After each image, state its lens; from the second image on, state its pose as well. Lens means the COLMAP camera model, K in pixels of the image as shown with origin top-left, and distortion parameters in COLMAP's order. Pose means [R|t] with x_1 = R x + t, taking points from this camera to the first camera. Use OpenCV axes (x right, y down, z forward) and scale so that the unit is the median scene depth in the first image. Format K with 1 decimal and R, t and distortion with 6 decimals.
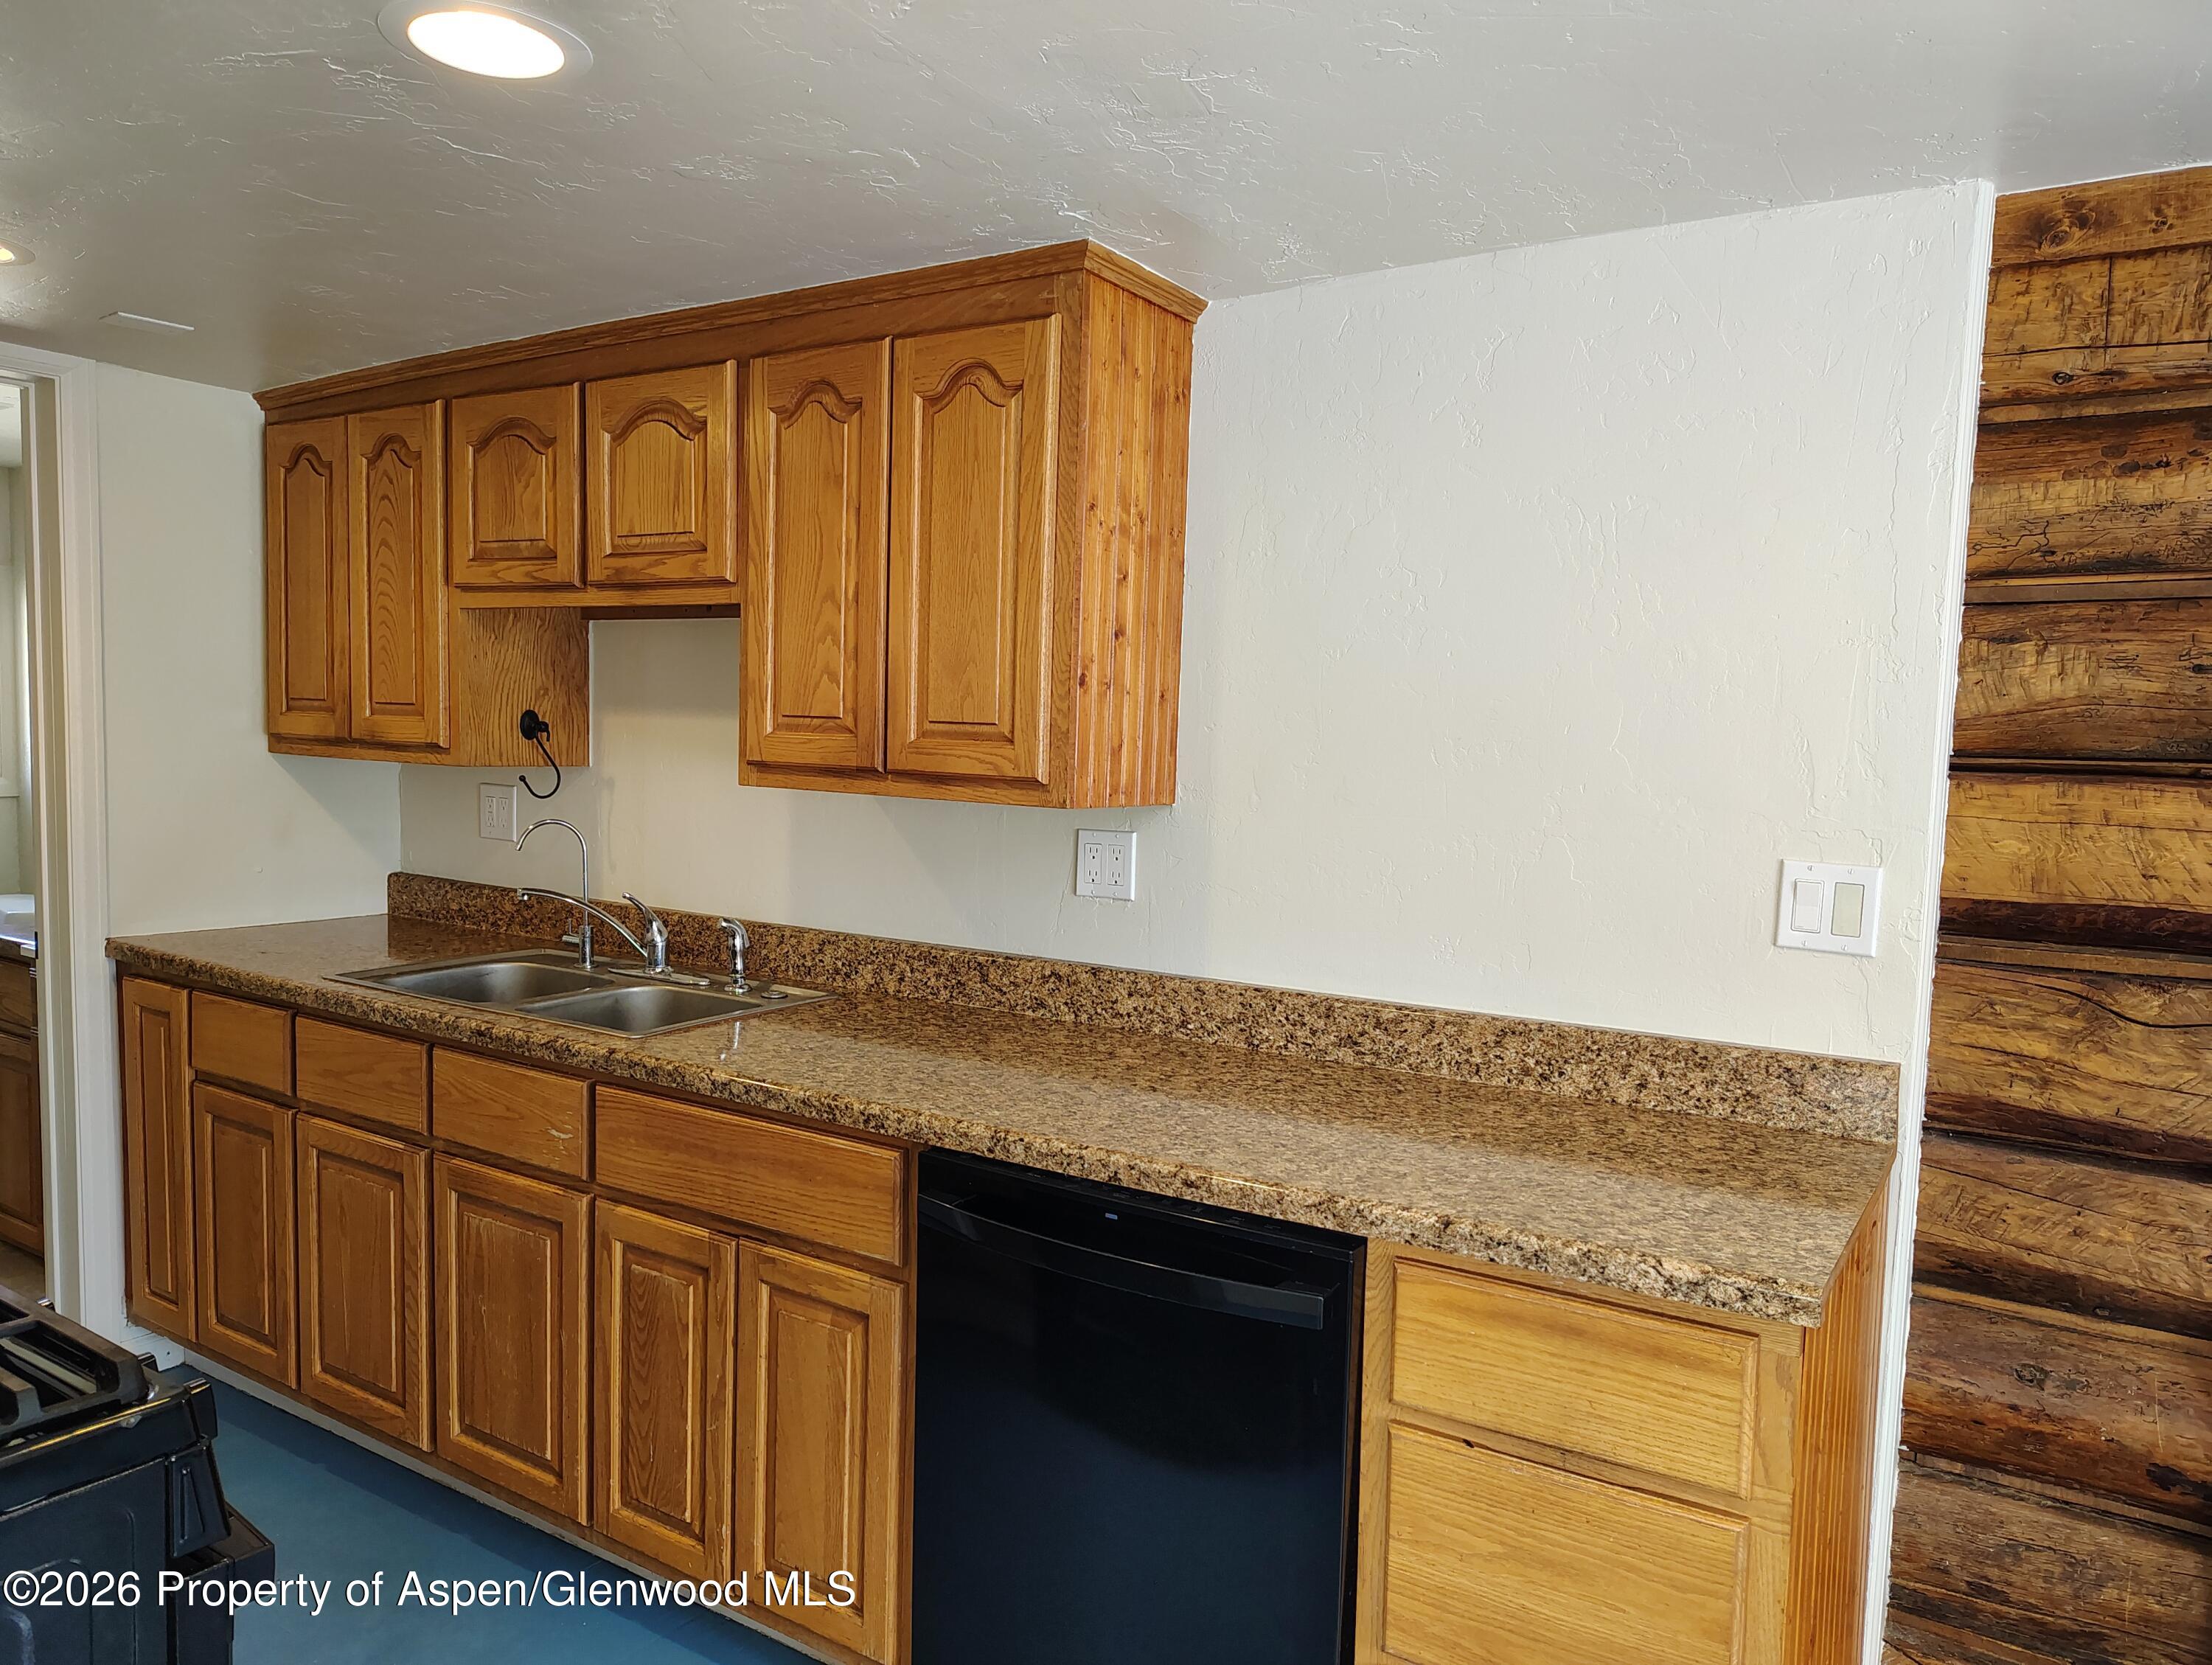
lens RADIAL K [[1539.4, 0, 1113.3], [0, 1539.4, 844.2], [0, 0, 1]] dist [0.036808, -0.033173]
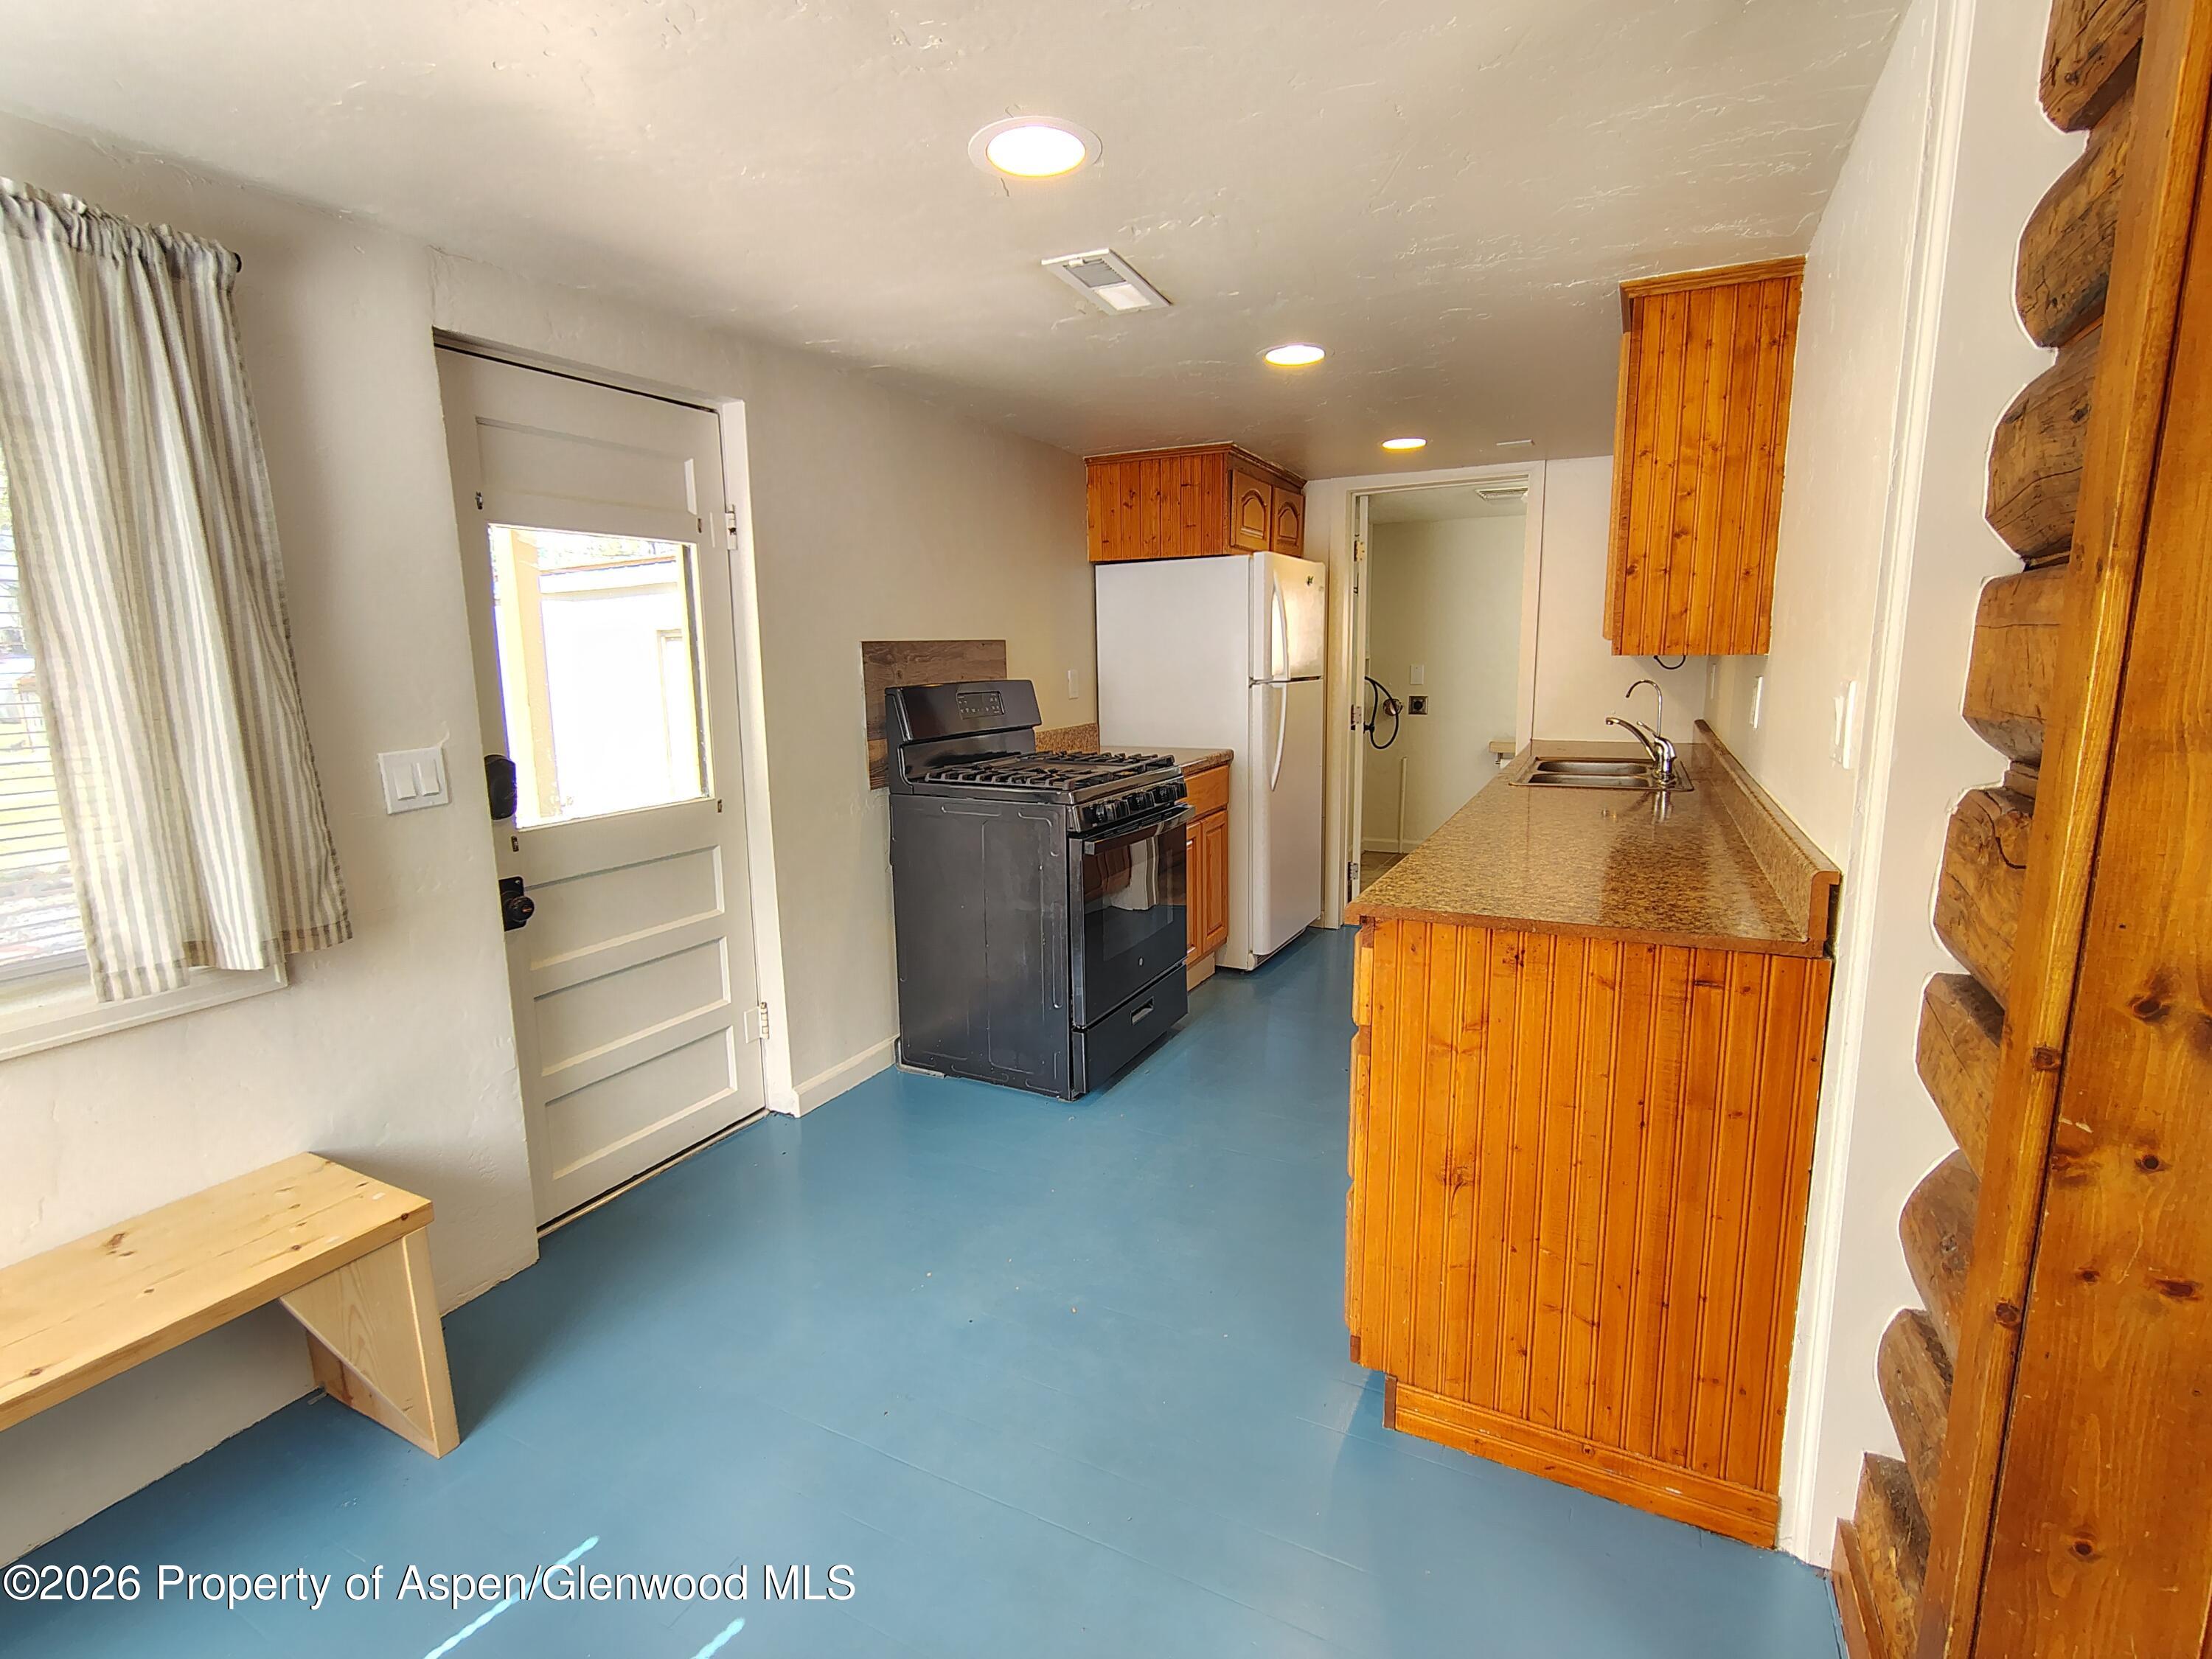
lens RADIAL K [[1042.2, 0, 1097.9], [0, 1042.2, 826.4], [0, 0, 1]] dist [-0.008628, 0.003620]
pose [[0.091467, 0.132551, -0.986947, 1.059027], [-0.060908, 0.989990, 0.127315, 0.049692], [0.993944, 0.048468, 0.098625, 0.410081]]
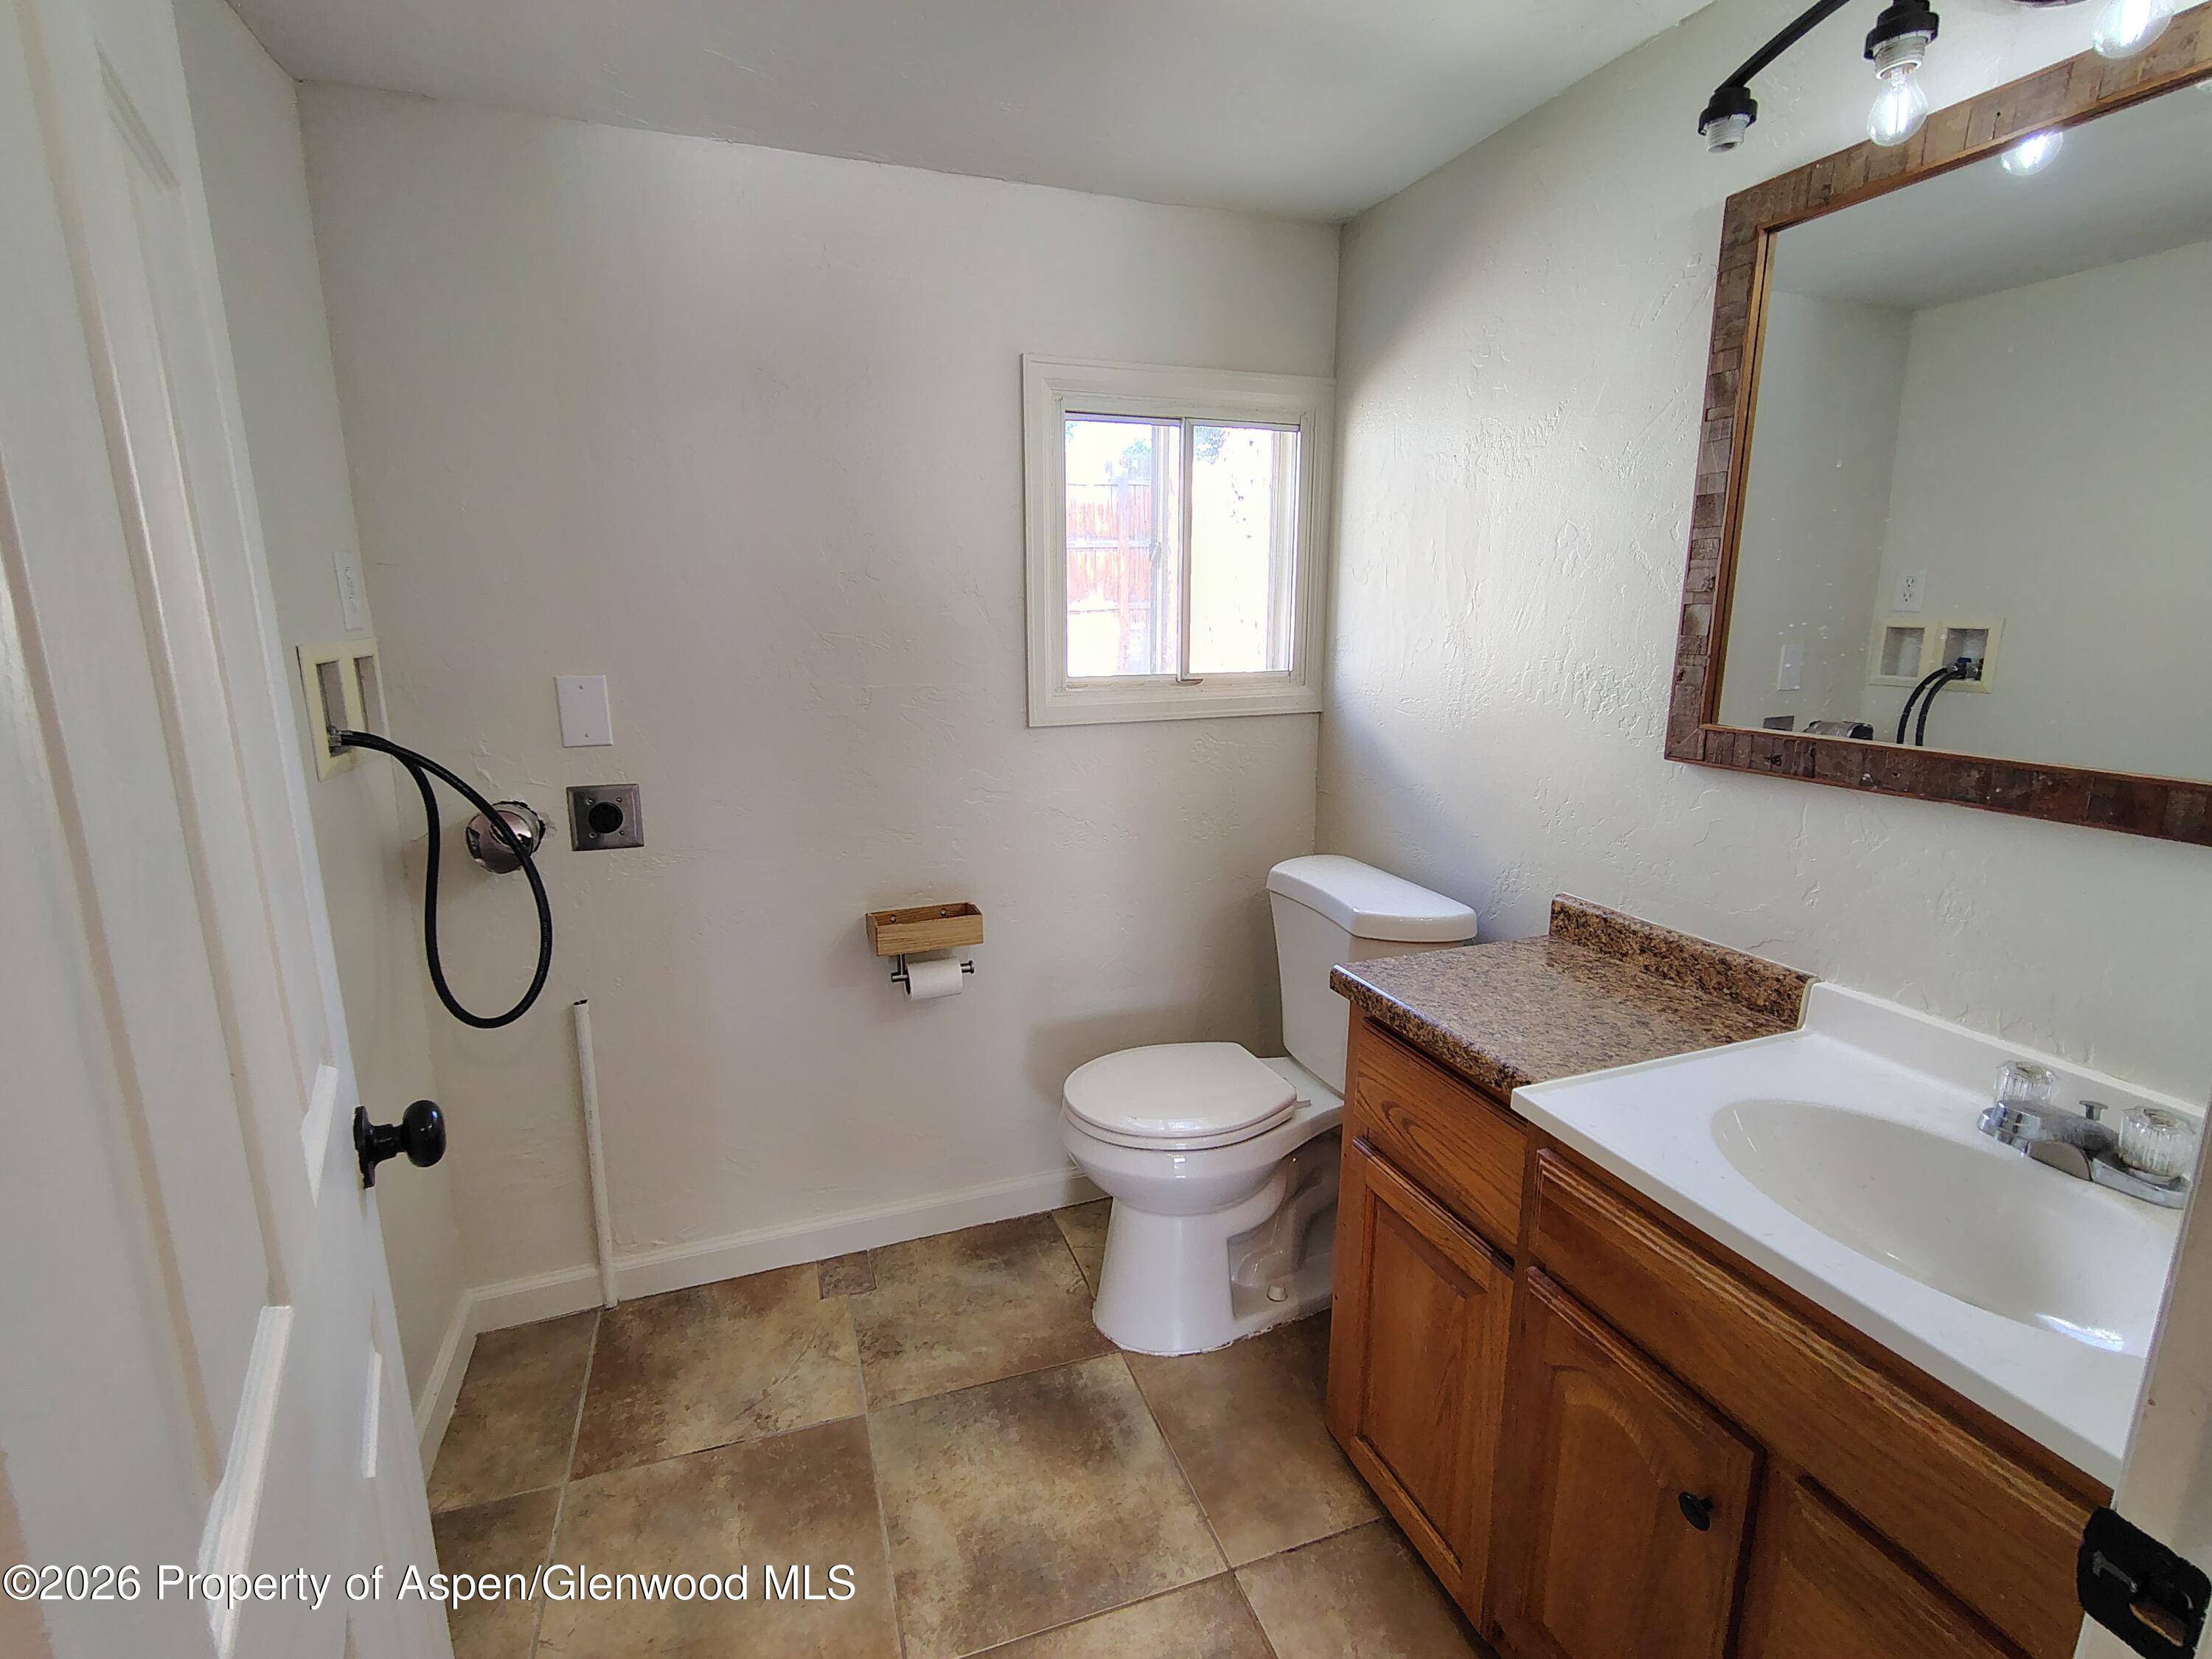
lens RADIAL K [[1042.2, 0, 1115.2], [0, 1042.2, 833.6], [0, 0, 1]] dist [-0.008628, 0.003620]
pose [[0.799821, 0.098363, -0.592124, -1.068087], [-0.020730, 0.990419, 0.136527, -0.083868], [0.599880, -0.096922, 0.794198, 1.195936]]
